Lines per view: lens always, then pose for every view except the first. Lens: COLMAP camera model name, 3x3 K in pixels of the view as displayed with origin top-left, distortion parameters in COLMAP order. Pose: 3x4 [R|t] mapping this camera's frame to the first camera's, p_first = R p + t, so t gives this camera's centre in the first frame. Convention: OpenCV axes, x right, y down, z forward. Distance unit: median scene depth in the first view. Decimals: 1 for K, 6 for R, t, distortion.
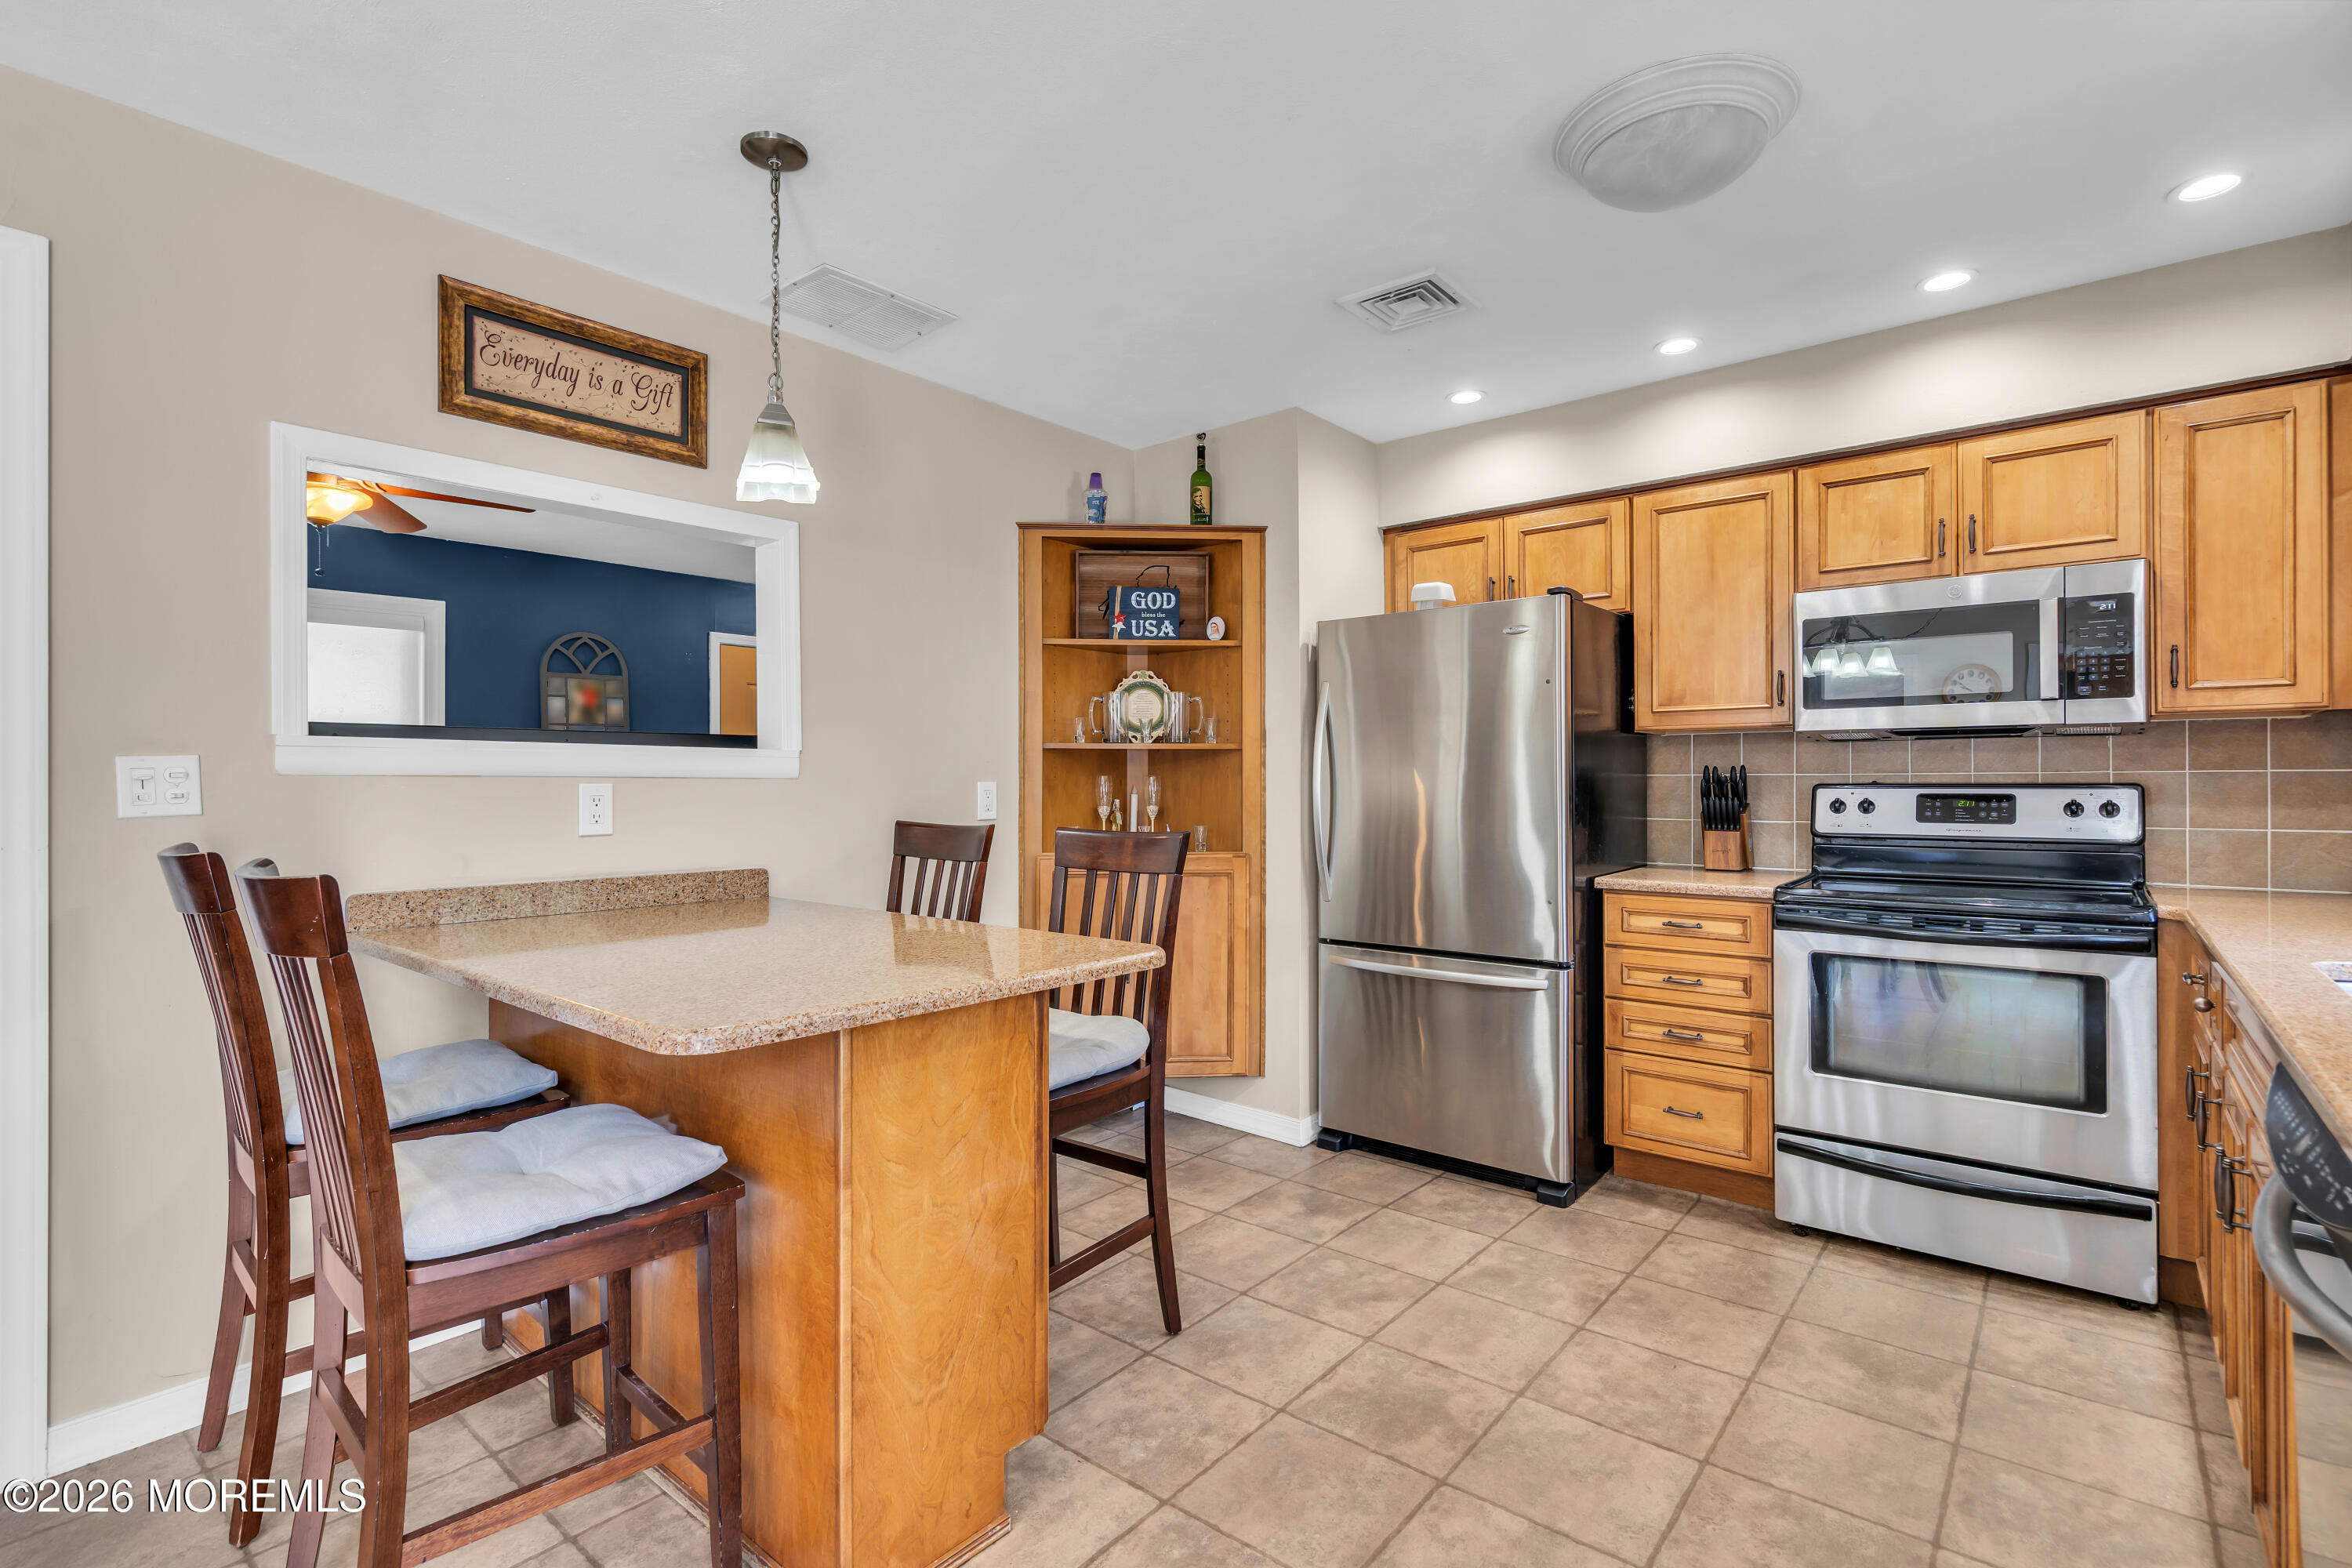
lens RADIAL K [[1079.0, 0, 1158.5], [0, 1079.0, 778.2], [0, 0, 1]] dist [-0.009130, 0.003439]
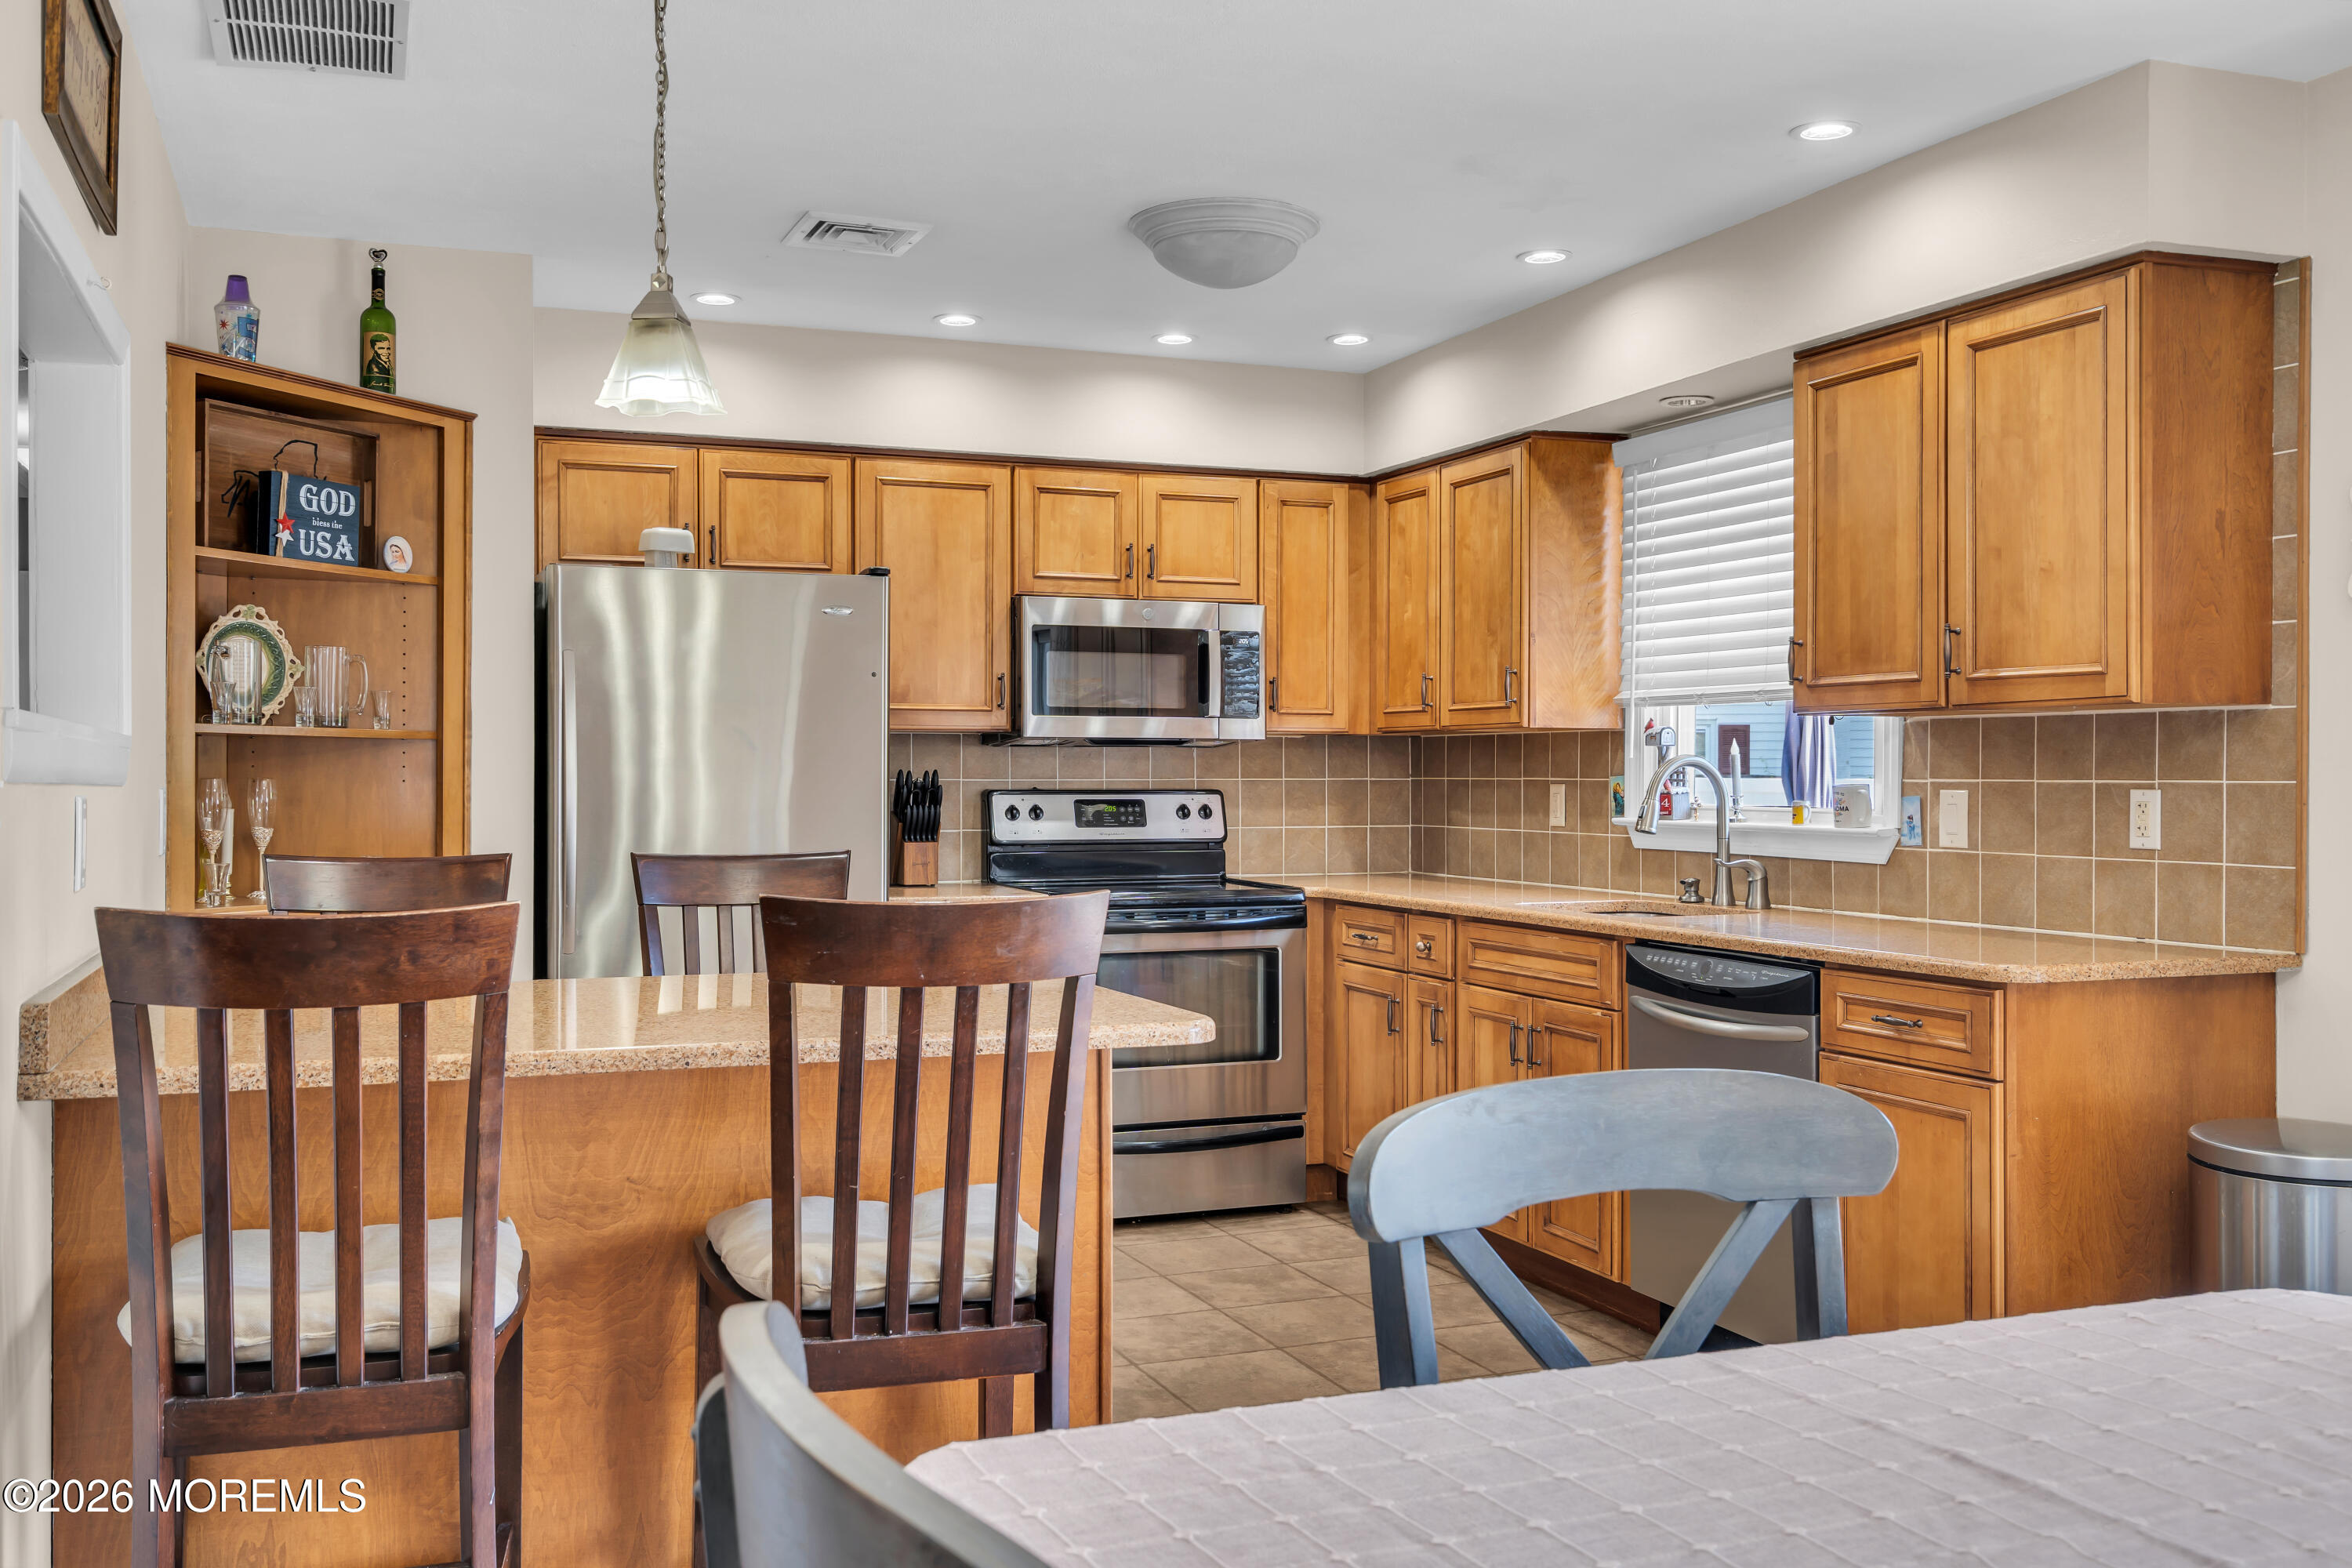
lens RADIAL K [[2060.9, 0, 1159.0], [0, 2060.9, 765.4], [0, 0, 1]] dist [0.007899, -0.014574]
pose [[0.473403, 0.008059, 0.880809, -1.083878], [-0.006709, 0.999962, -0.005543, -0.008619], [-0.880820, -0.003286, 0.473439, 0.000624]]
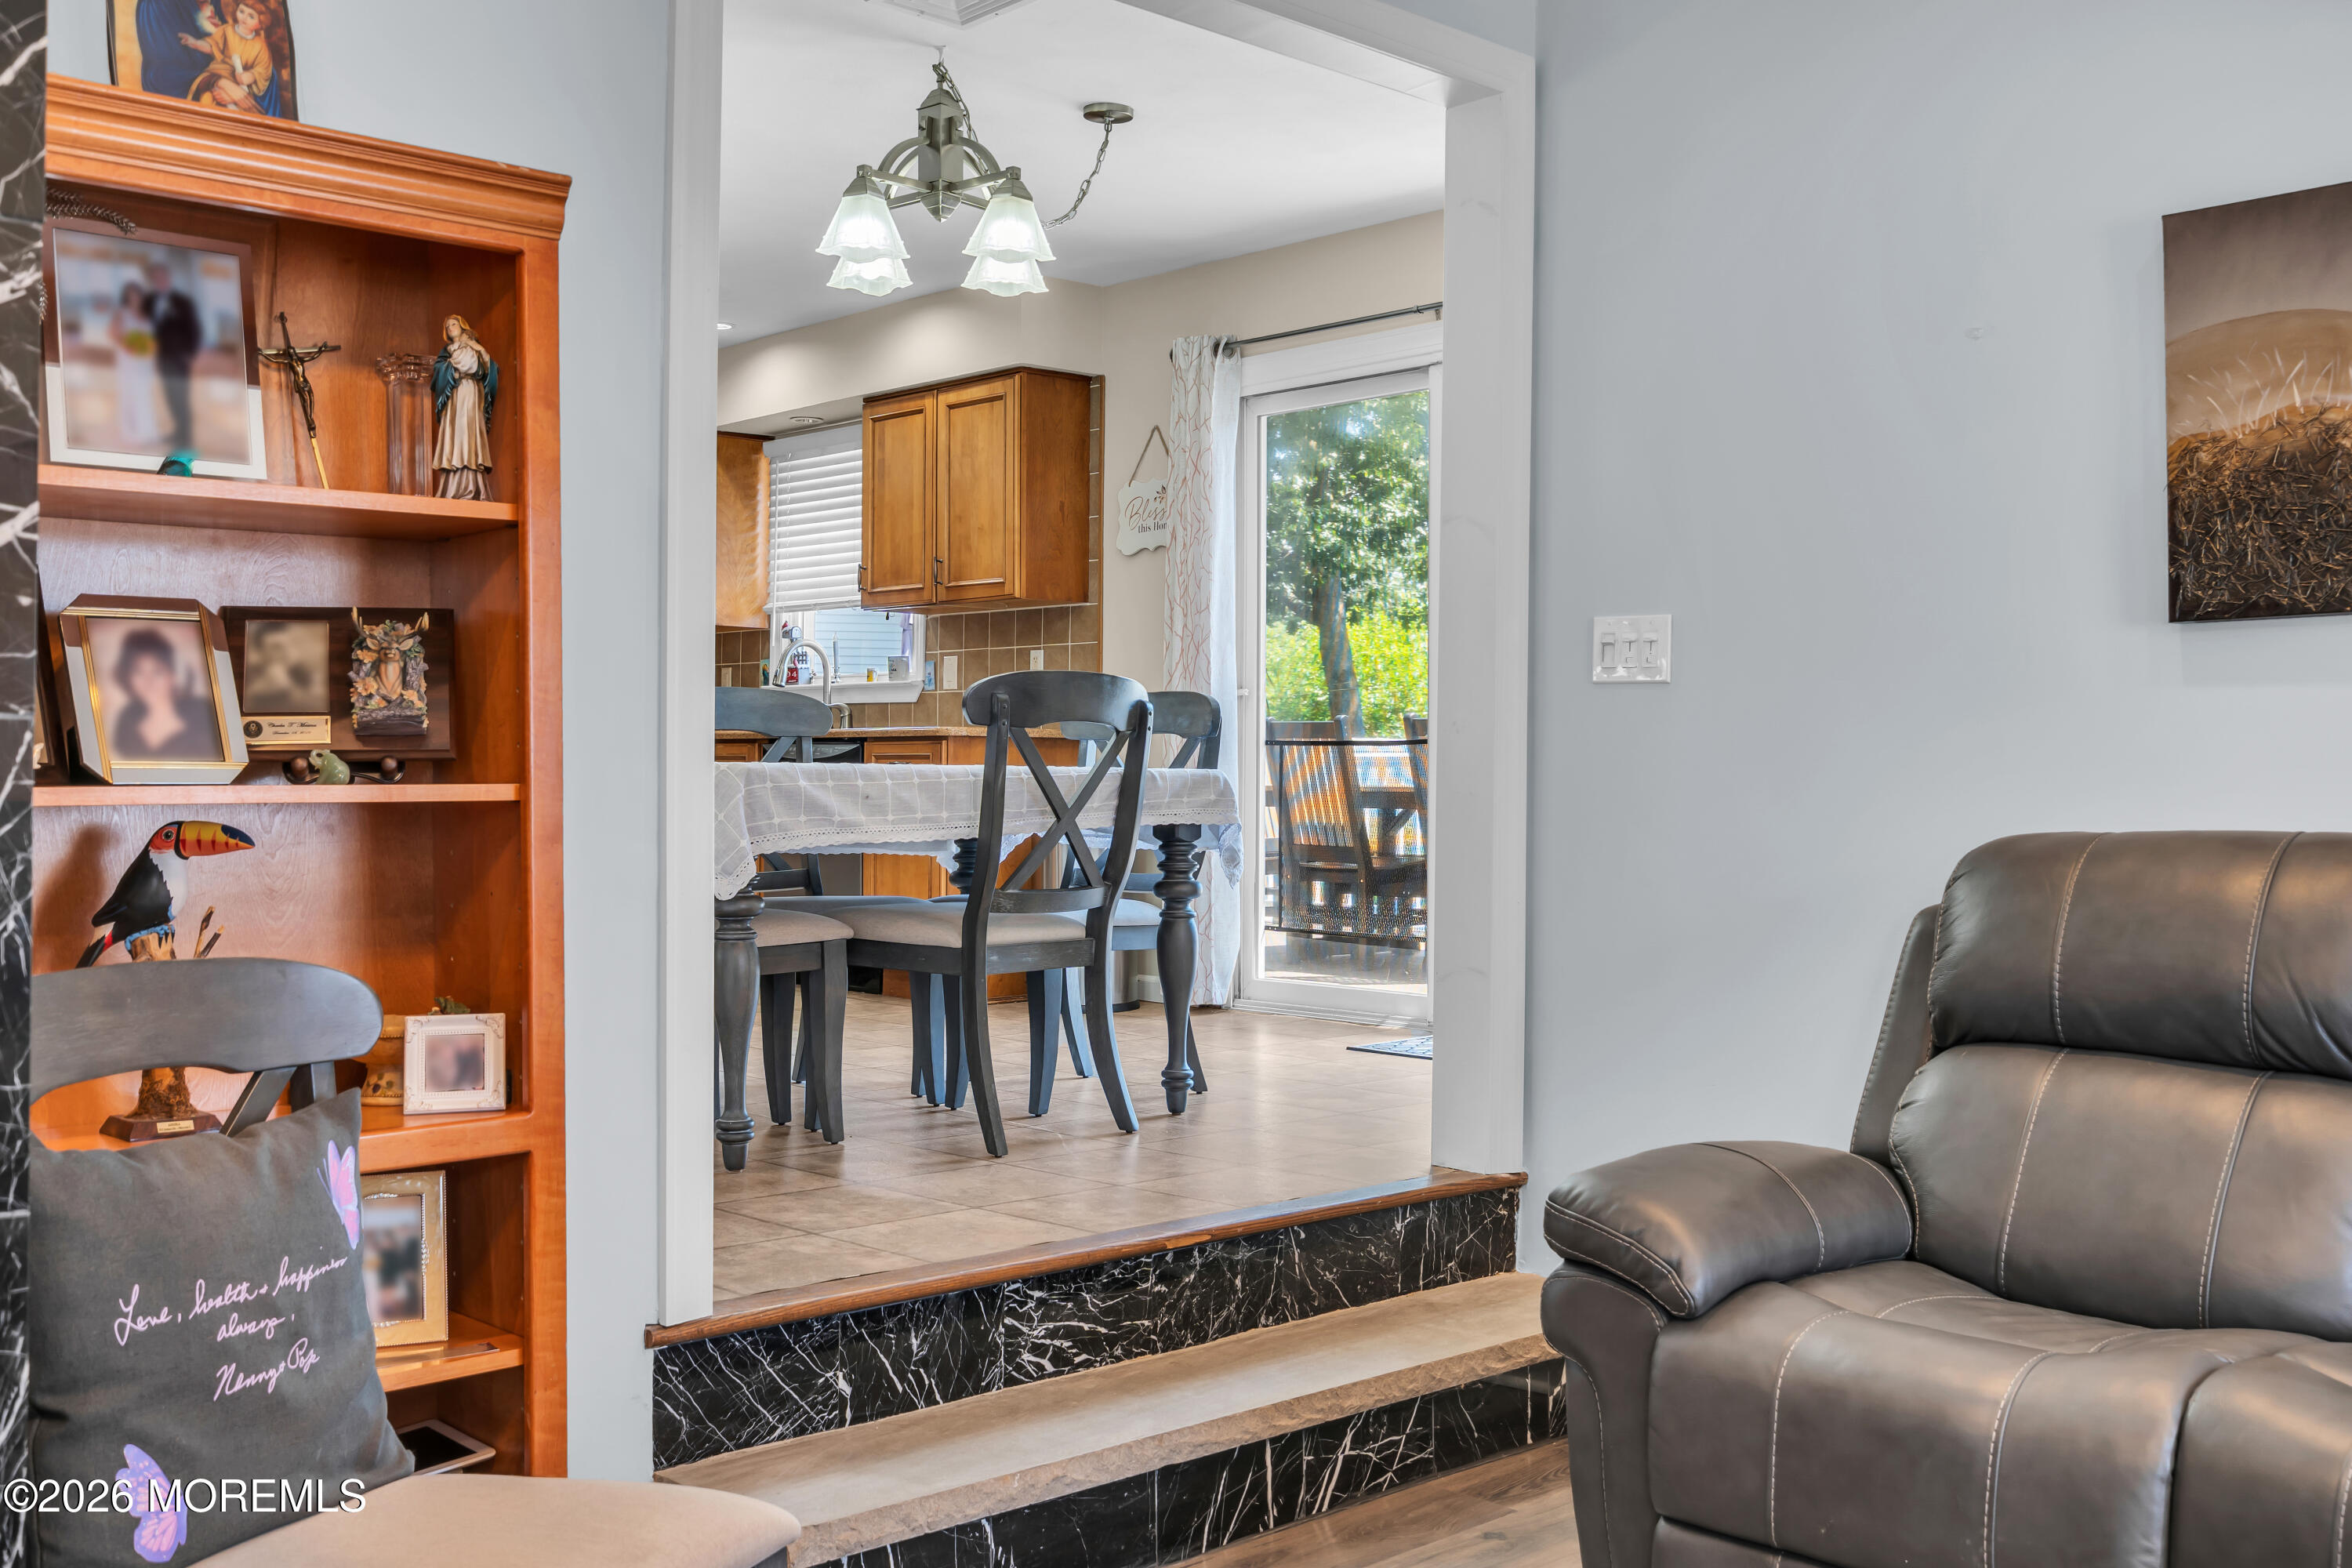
lens RADIAL K [[2244.2, 0, 1190.6], [0, 2244.2, 774.7], [0, 0, 1]] dist [0.014110, 0.000000]
pose [[0.109345, 0.006336, 0.993984, -2.332040], [-0.011922, 0.999916, -0.005063, 0.164835], [-0.993932, -0.011297, 0.109411, -0.430061]]
